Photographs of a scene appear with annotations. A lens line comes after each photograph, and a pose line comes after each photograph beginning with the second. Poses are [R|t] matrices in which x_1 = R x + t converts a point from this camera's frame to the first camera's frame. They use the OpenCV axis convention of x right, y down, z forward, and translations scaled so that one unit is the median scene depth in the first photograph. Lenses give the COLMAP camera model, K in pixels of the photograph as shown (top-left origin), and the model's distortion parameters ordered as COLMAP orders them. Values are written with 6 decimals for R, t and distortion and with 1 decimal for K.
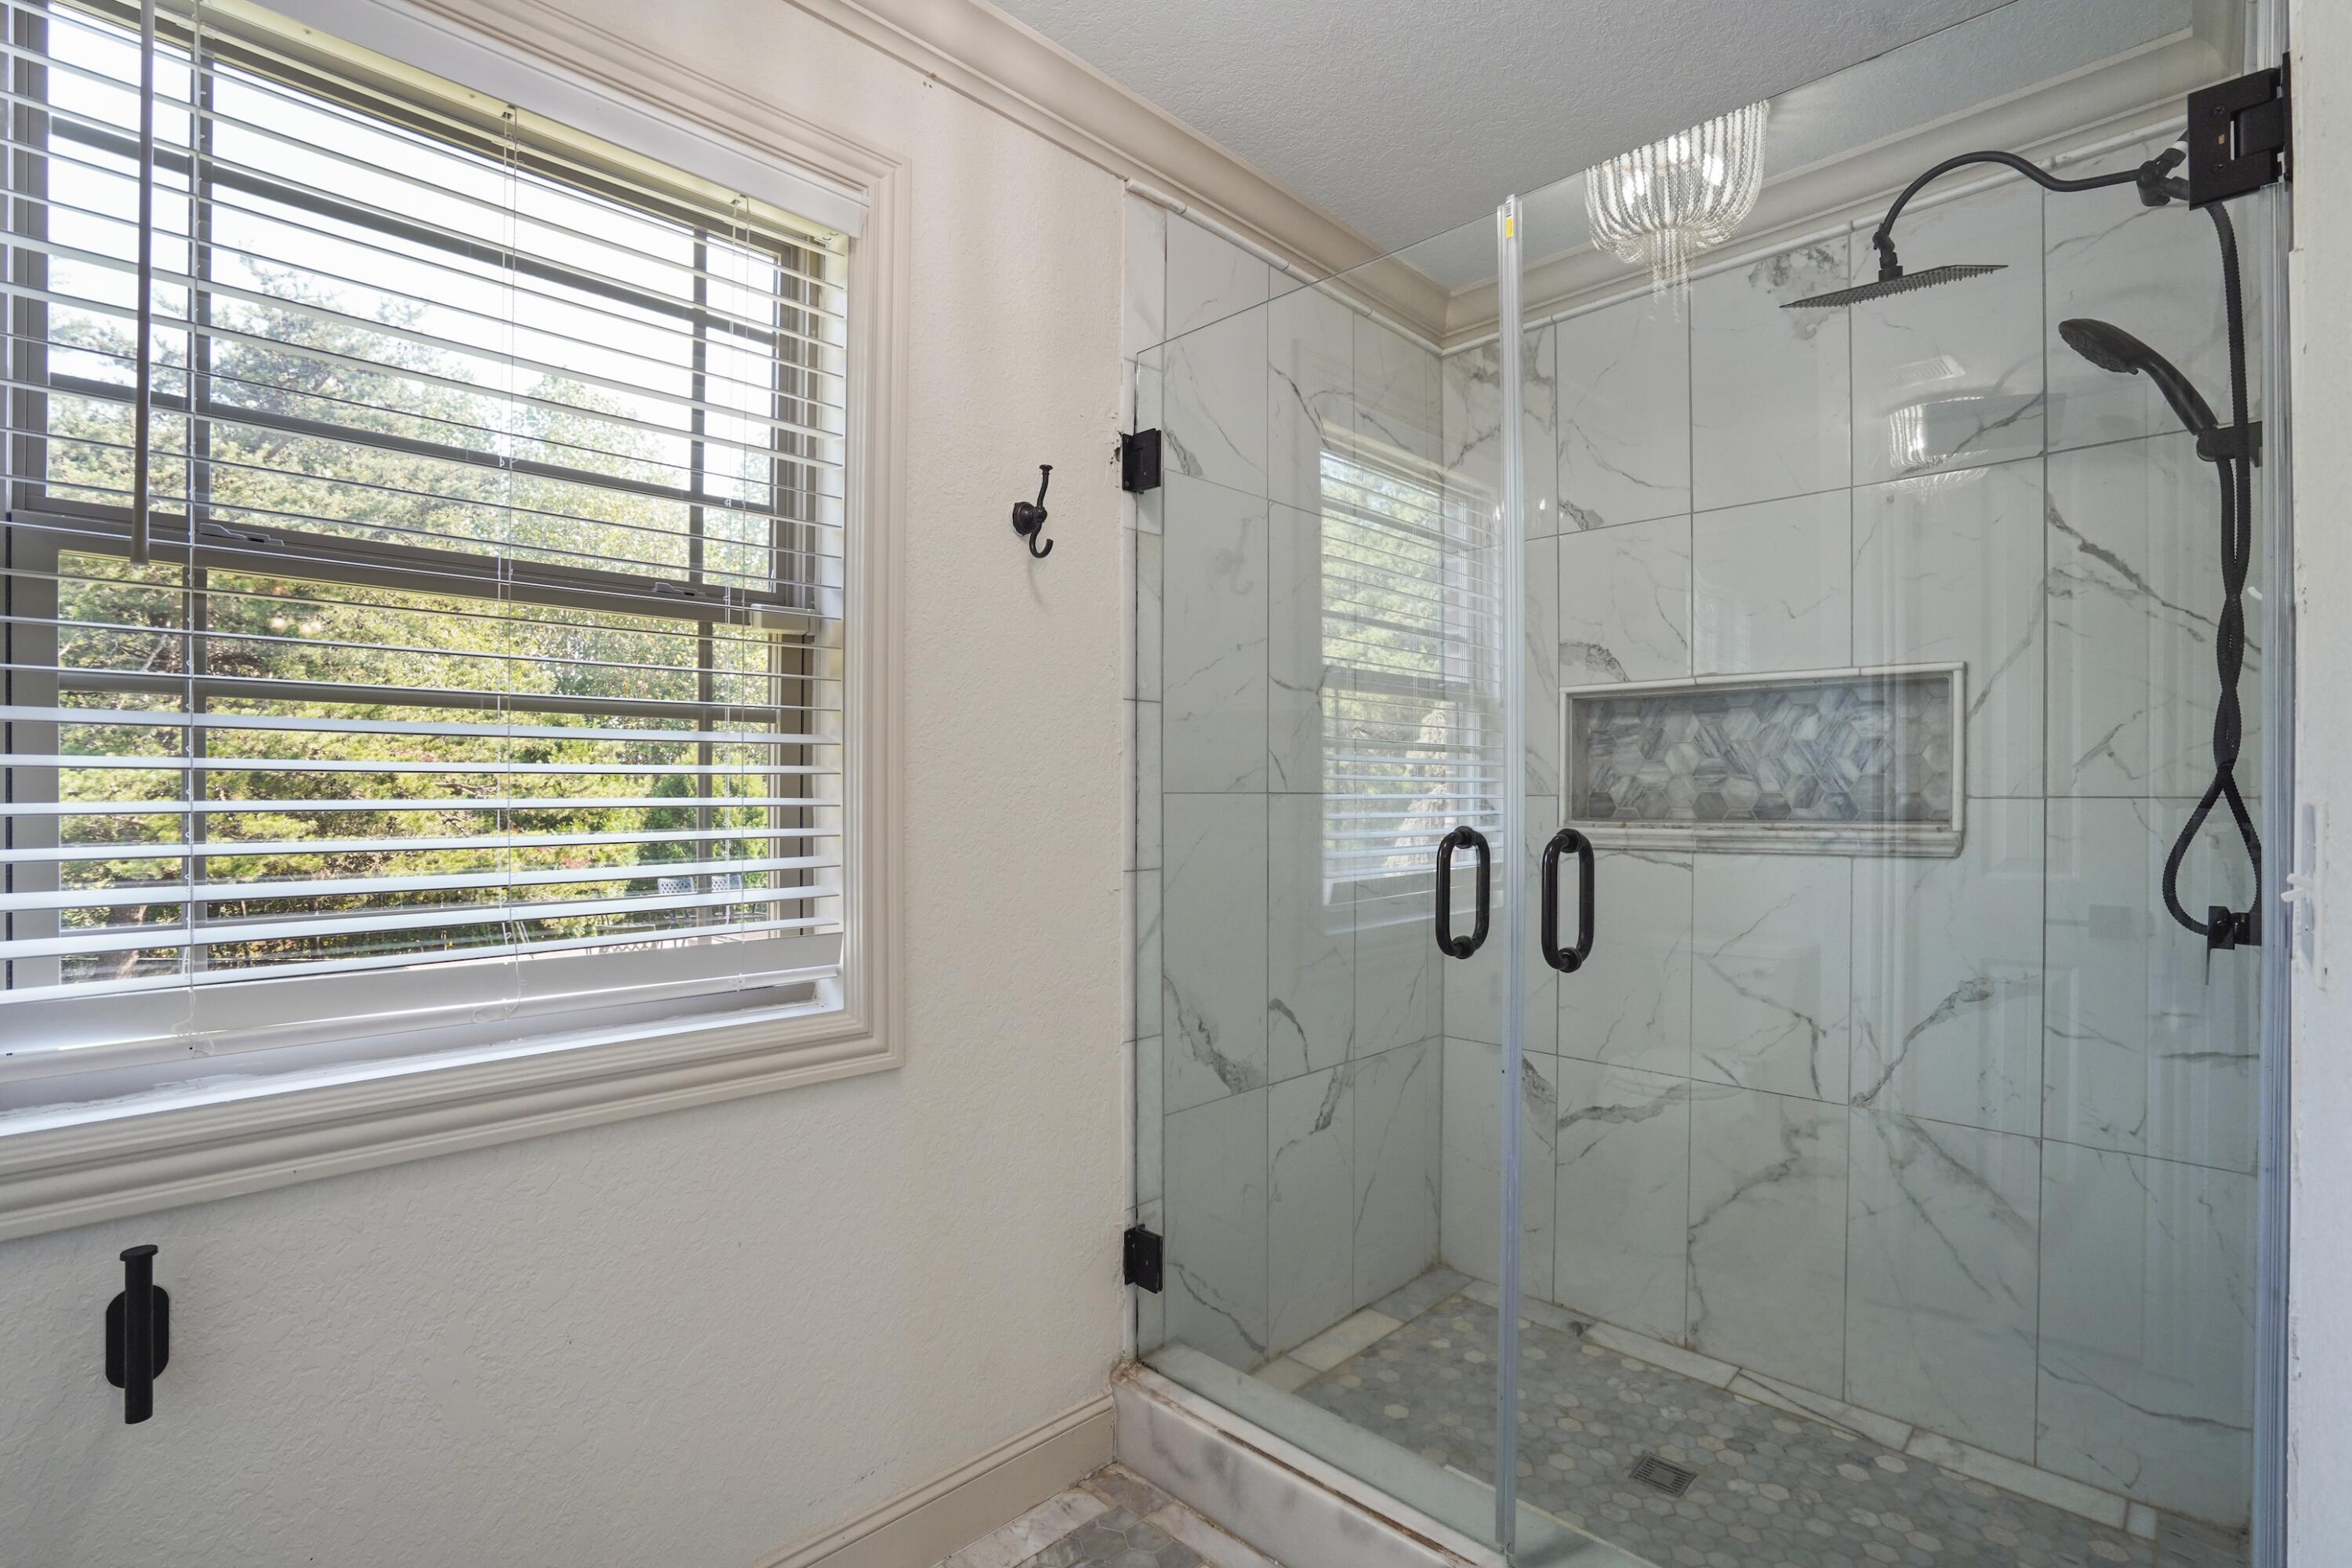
lens RADIAL K [[1087.9, 0, 1177.9], [0, 1087.9, 793.6], [0, 0, 1]] dist [-0.048779, 0.012663]
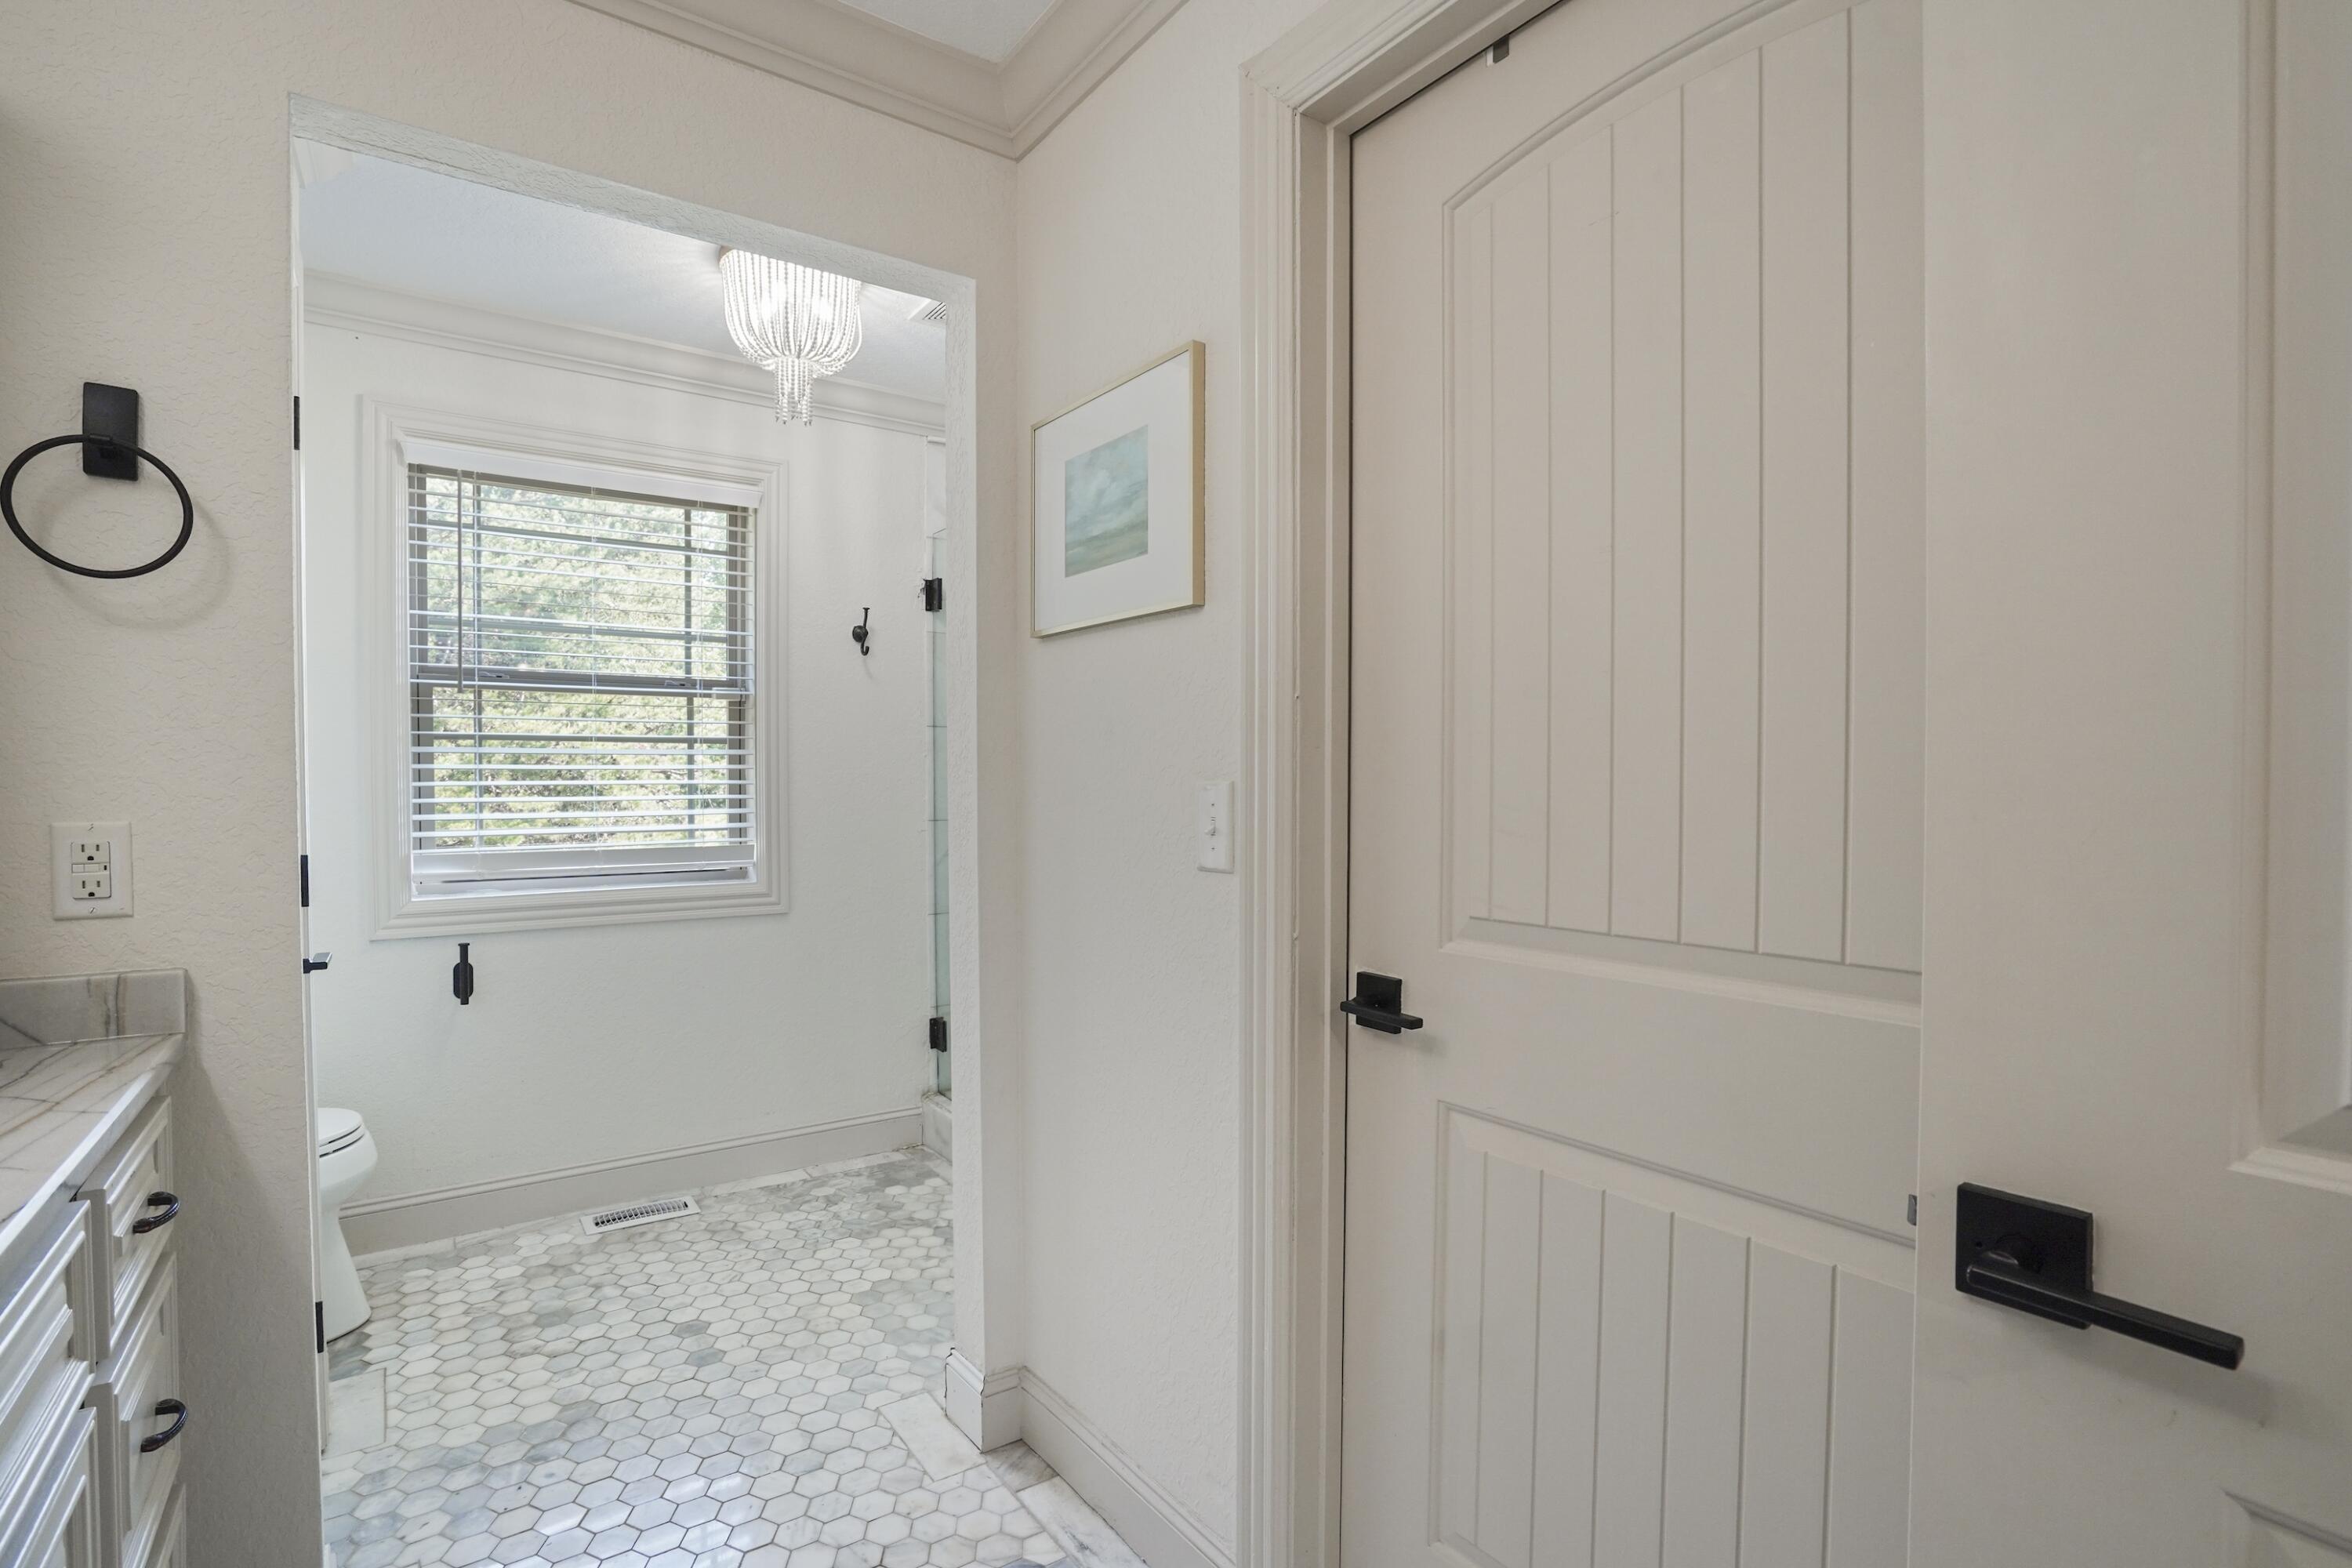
lens RADIAL K [[1087.9, 0, 1164.8], [0, 1087.9, 810.5], [0, 0, 1]] dist [-0.048779, 0.012663]
pose [[0.984500, -0.000786, -0.175385, 0.810145], [0.004380, 0.999788, 0.020106, 0.023268], [0.175332, -0.020562, 0.984295, -0.884134]]
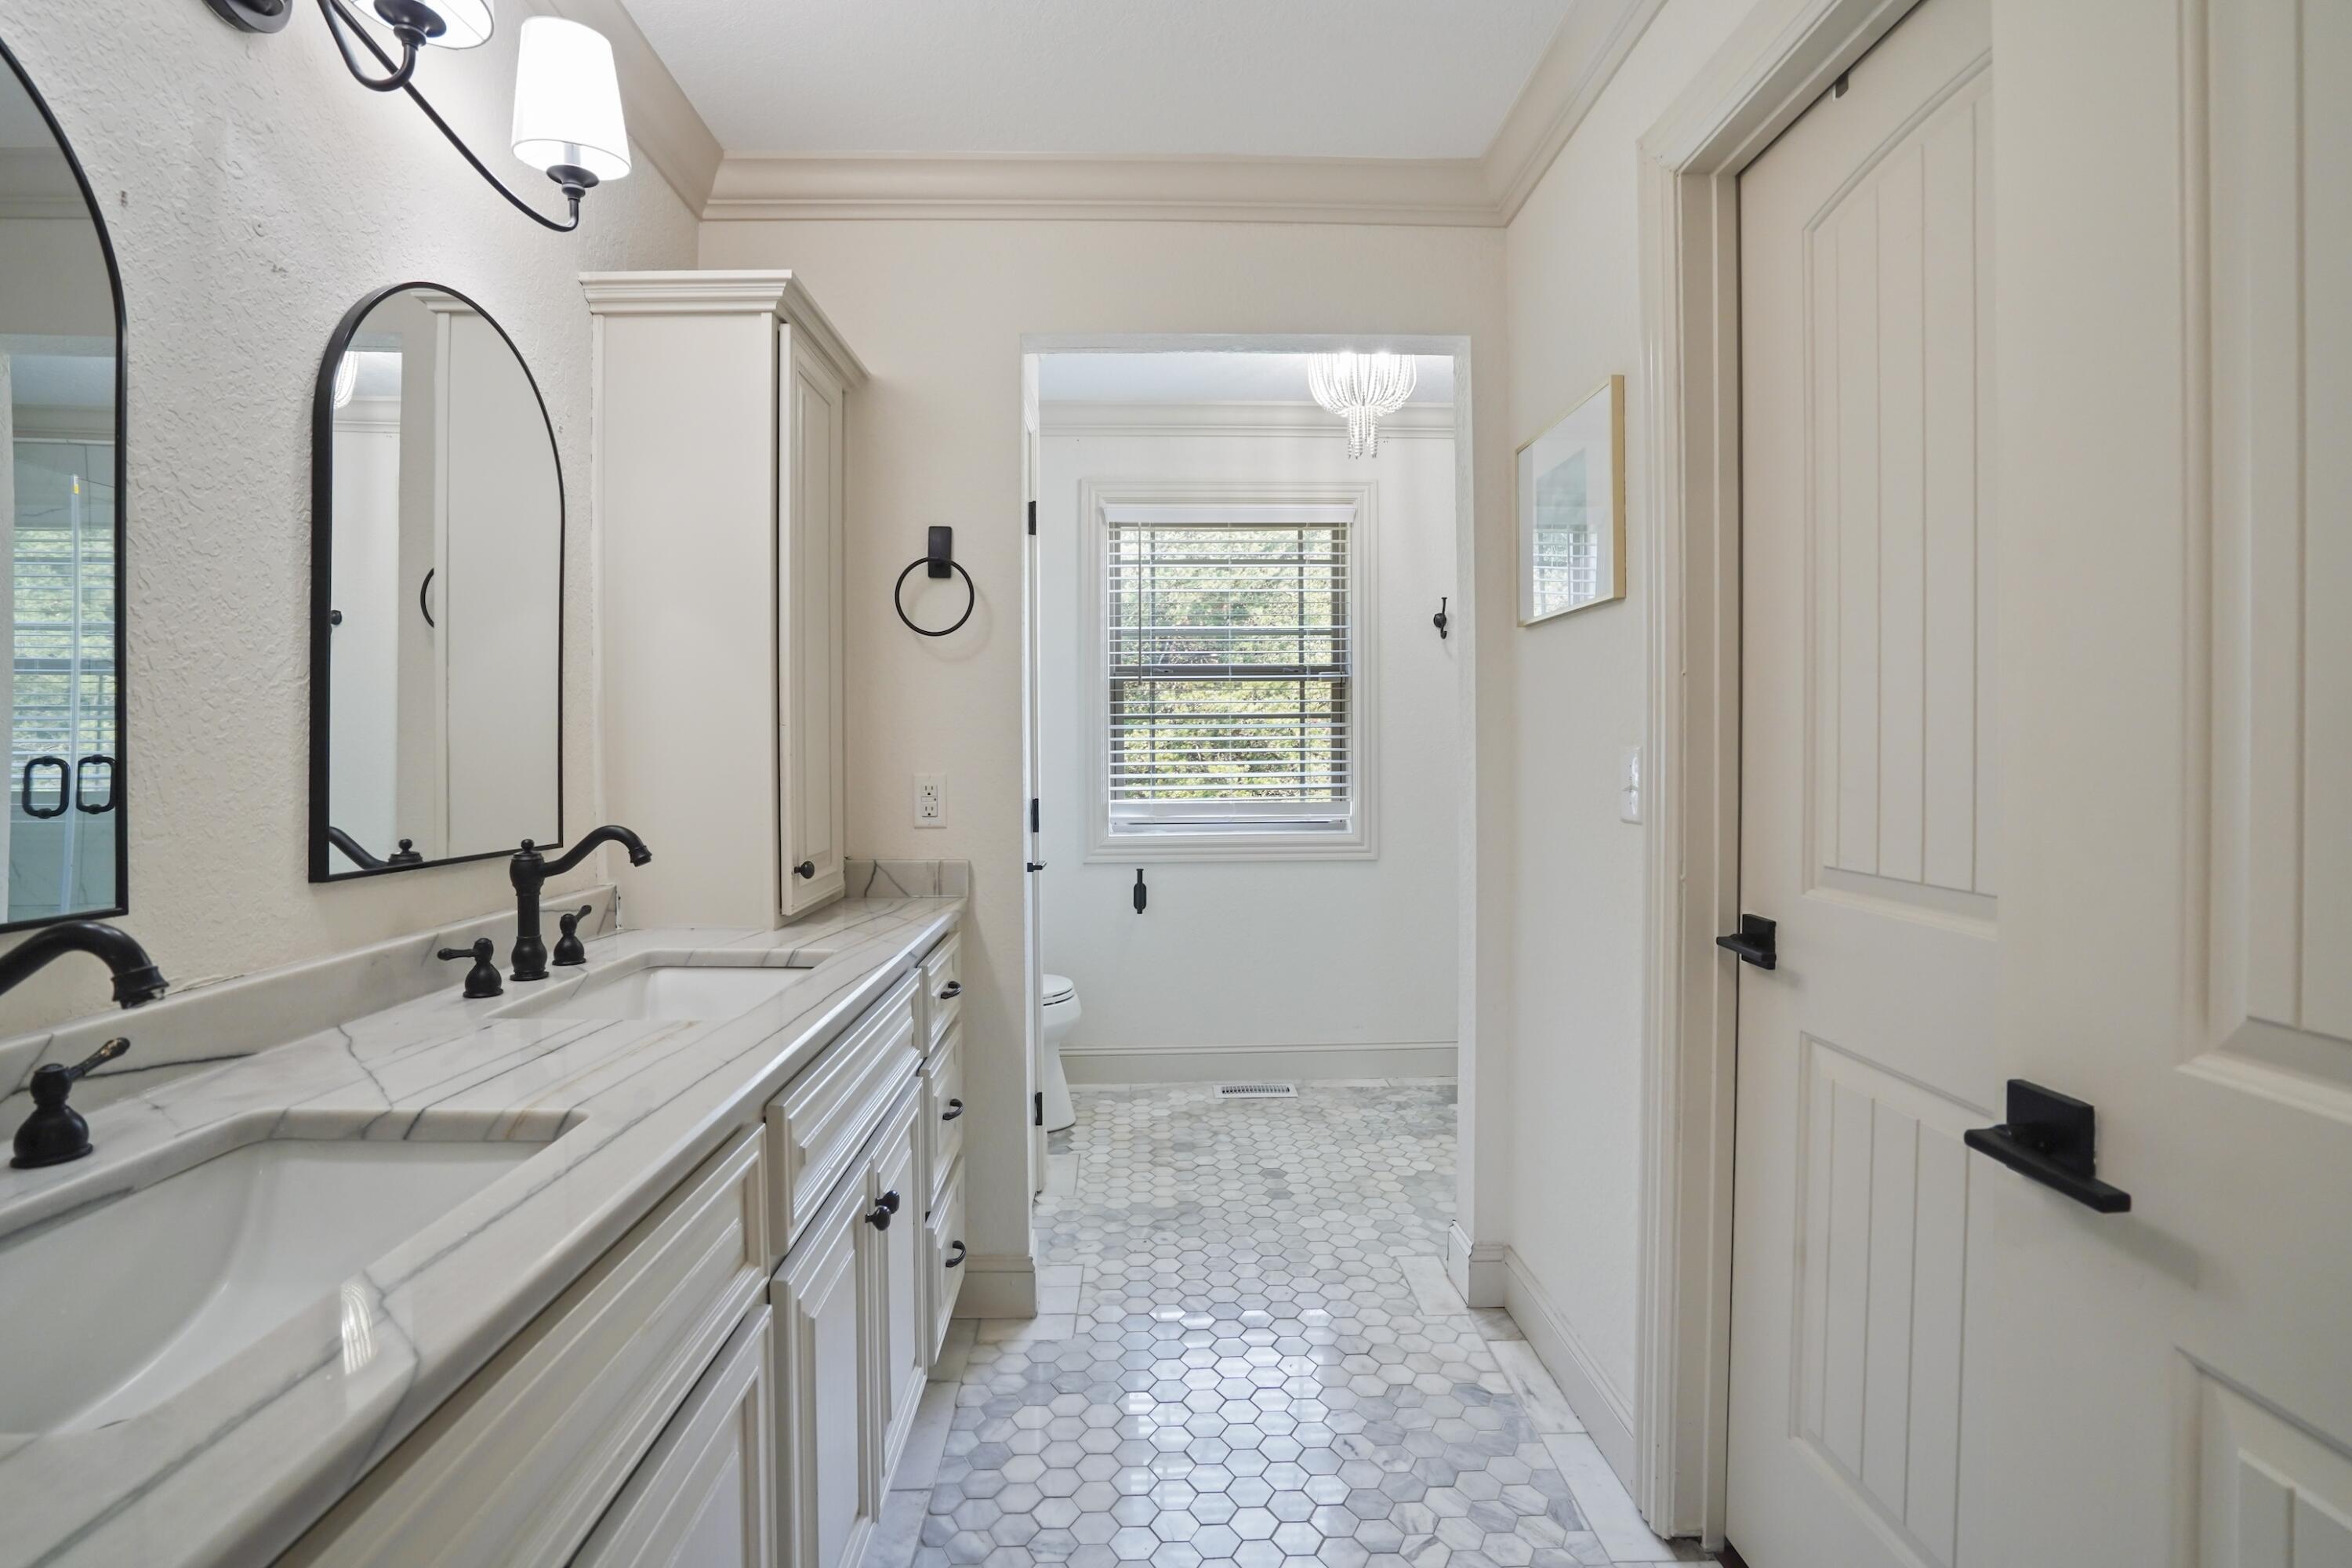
lens RADIAL K [[1087.9, 0, 1161.2], [0, 1087.9, 766.2], [0, 0, 1]] dist [-0.048779, 0.012663]
pose [[0.709859, -0.000002, -0.704343, 1.119437], [0.005954, 0.999964, 0.005998, 0.027233], [0.704318, -0.008451, 0.709834, -1.062970]]
